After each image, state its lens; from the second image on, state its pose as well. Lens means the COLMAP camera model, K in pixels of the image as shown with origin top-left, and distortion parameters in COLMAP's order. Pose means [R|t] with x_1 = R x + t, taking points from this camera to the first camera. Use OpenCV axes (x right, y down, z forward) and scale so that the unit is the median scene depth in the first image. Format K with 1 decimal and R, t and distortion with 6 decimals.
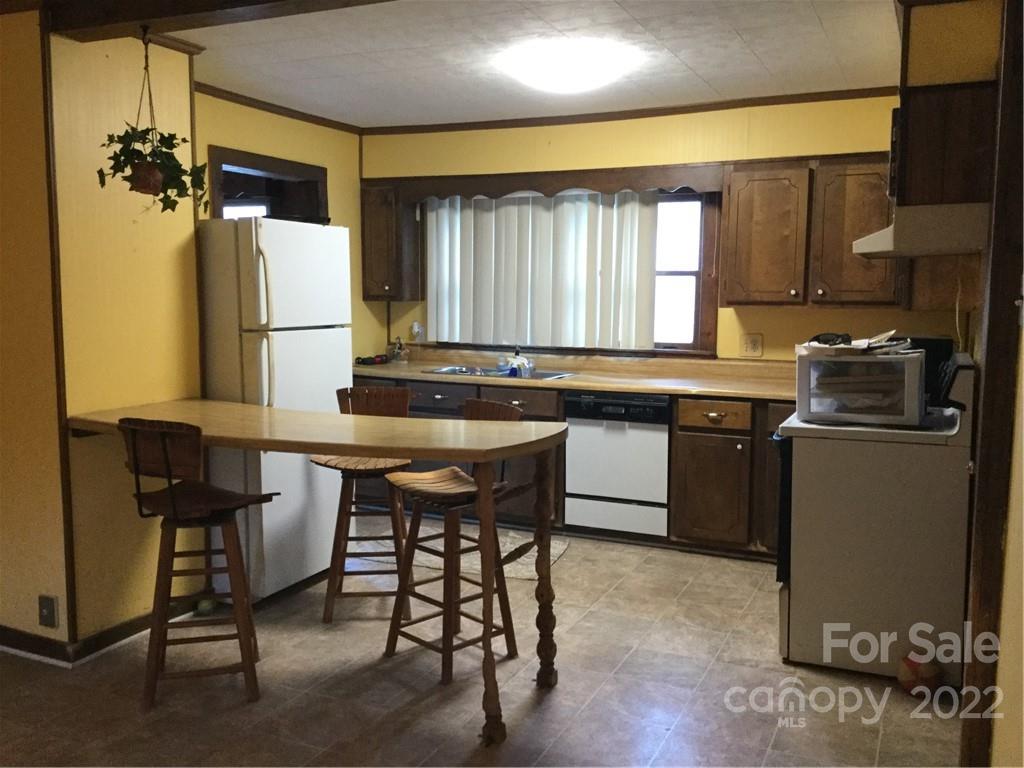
lens RADIAL K [[916.8, 0, 511.3], [0, 916.8, 383.9], [0, 0, 1]] dist [-0.002434, -0.001218]
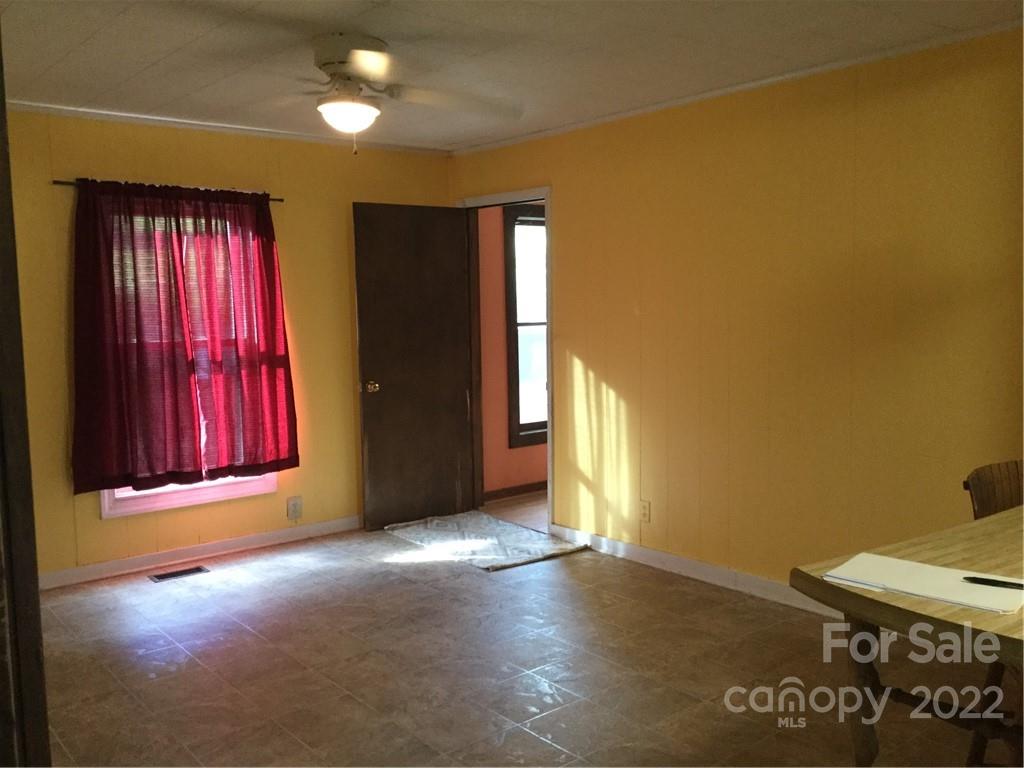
lens RADIAL K [[916.8, 0, 511.4], [0, 916.8, 383.6], [0, 0, 1]] dist [-0.002434, -0.001218]
pose [[-0.436816, 0.088297, -0.895207, 0.671983], [-0.075320, 0.988086, 0.134210, -0.125842], [0.896392, 0.126052, -0.424961, 1.365879]]
